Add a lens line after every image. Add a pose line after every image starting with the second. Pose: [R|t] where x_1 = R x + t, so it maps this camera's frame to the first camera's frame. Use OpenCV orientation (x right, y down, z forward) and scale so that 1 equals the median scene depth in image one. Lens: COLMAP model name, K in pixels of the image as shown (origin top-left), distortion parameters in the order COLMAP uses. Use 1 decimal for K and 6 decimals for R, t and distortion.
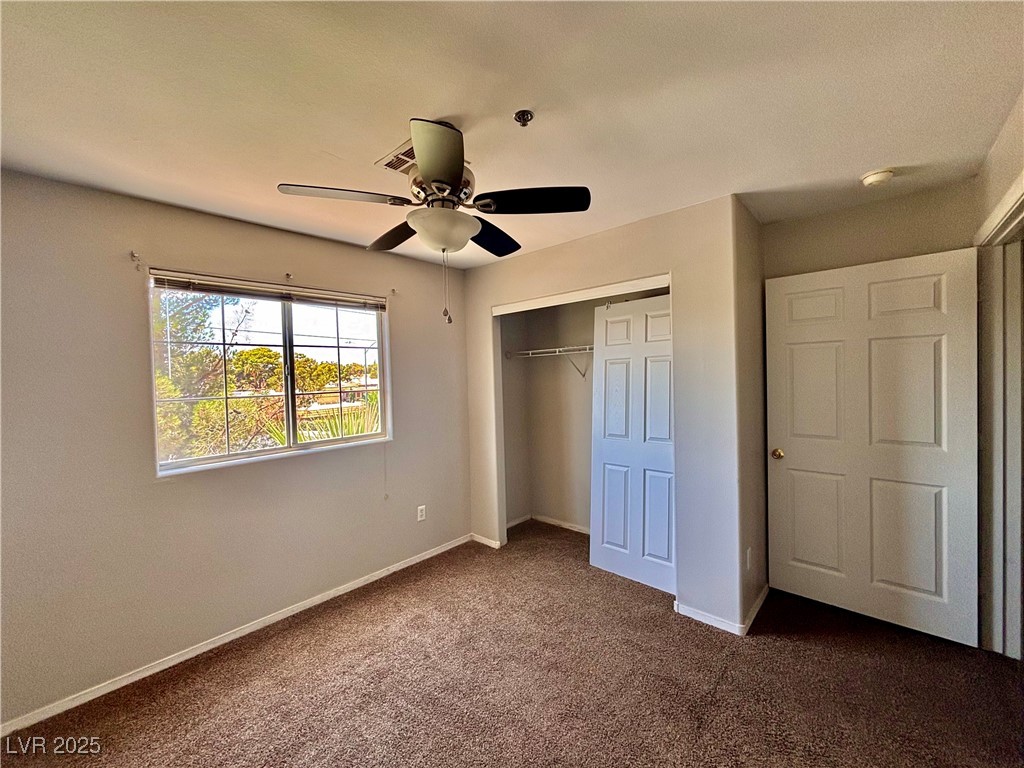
lens RADIAL K [[411.2, 0, 514.5], [0, 411.2, 383.3], [0, 0, 1]] dist [0.008320, 0.001014]
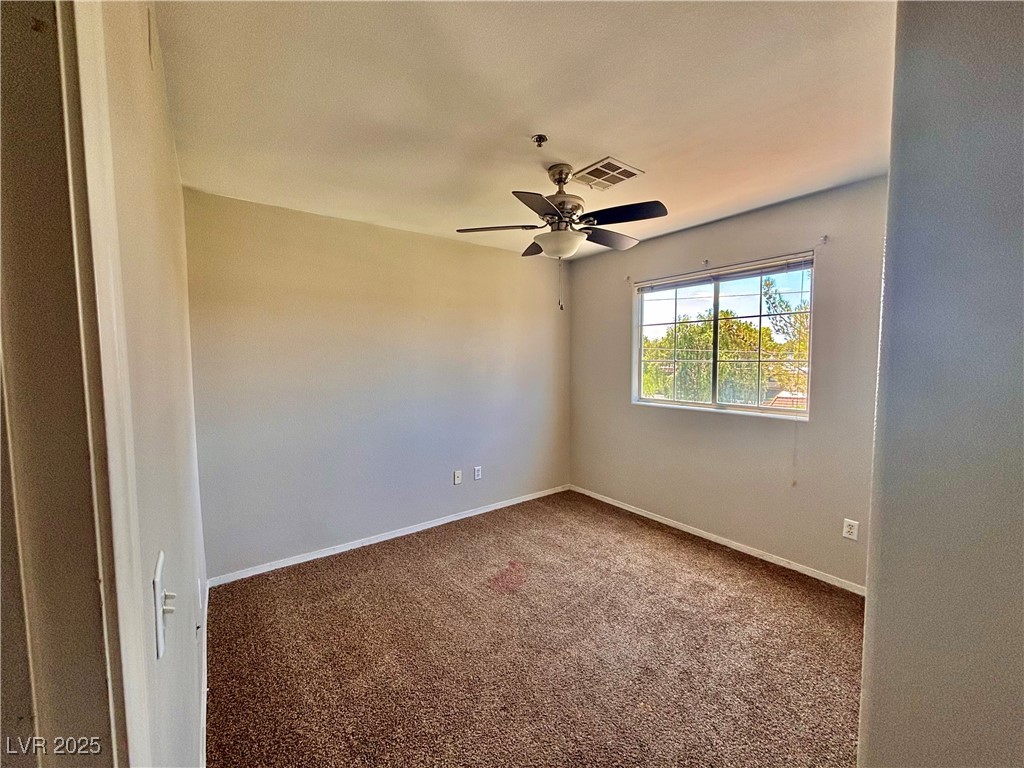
lens RADIAL K [[411.2, 0, 514.4], [0, 411.2, 382.2], [0, 0, 1]] dist [0.008320, 0.001014]
pose [[-0.175241, 0.095236, -0.979908, 0.754179], [-0.008914, 0.995116, 0.098308, -0.023974], [0.984485, 0.025963, -0.173536, 0.664078]]
